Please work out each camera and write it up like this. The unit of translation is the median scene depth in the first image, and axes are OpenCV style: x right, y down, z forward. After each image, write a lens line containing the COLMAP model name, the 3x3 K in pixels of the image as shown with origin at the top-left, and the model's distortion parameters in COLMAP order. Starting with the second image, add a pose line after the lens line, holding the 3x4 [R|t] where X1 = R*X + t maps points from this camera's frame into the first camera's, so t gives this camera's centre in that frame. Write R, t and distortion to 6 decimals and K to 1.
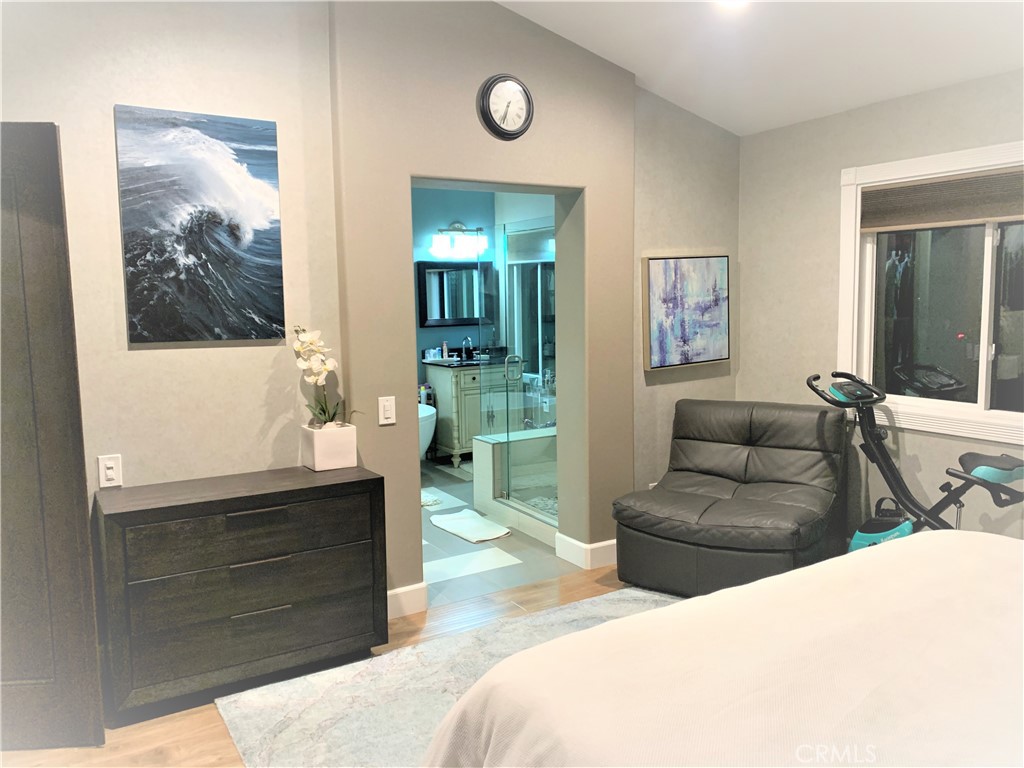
lens RADIAL K [[785.4, 0, 512.7], [0, 785.4, 384.9], [0, 0, 1]] dist [0.022080, -0.028149]
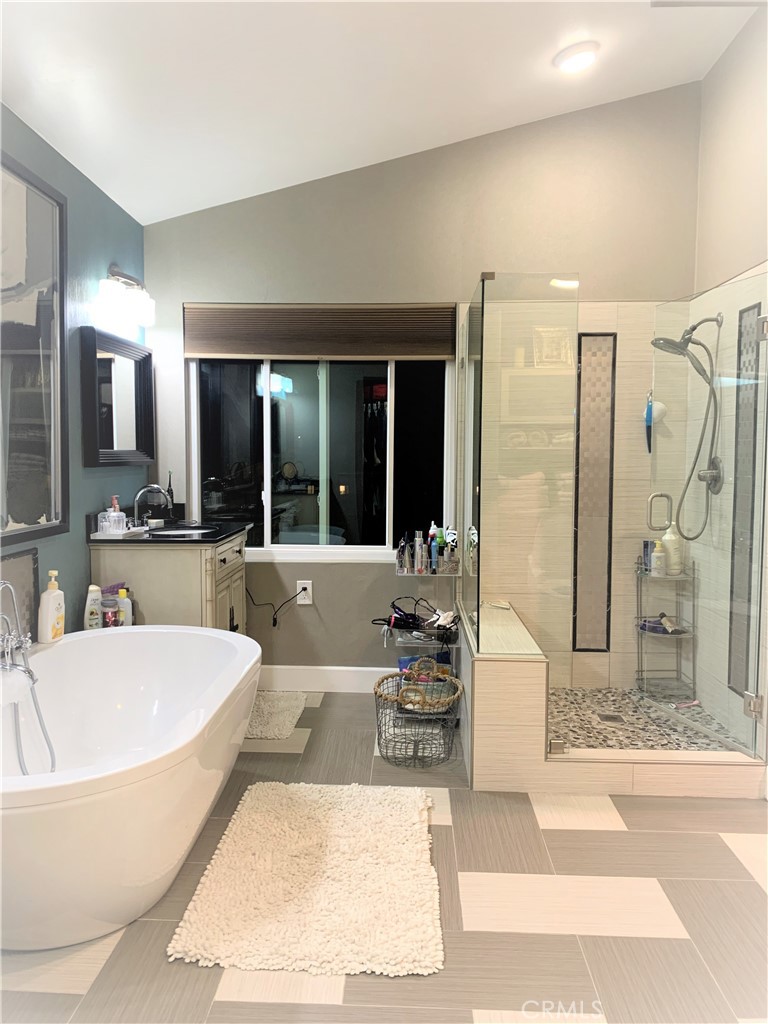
lens RADIAL K [[785.4, 0, 386.7], [0, 785.4, 503.6], [0, 0, 1]] dist [0.022080, -0.028149]
pose [[0.545259, -0.034022, 0.837577, -0.415514], [0.086944, 0.996082, -0.016140, -0.027249], [-0.833747, 0.081623, 0.546081, 0.589947]]
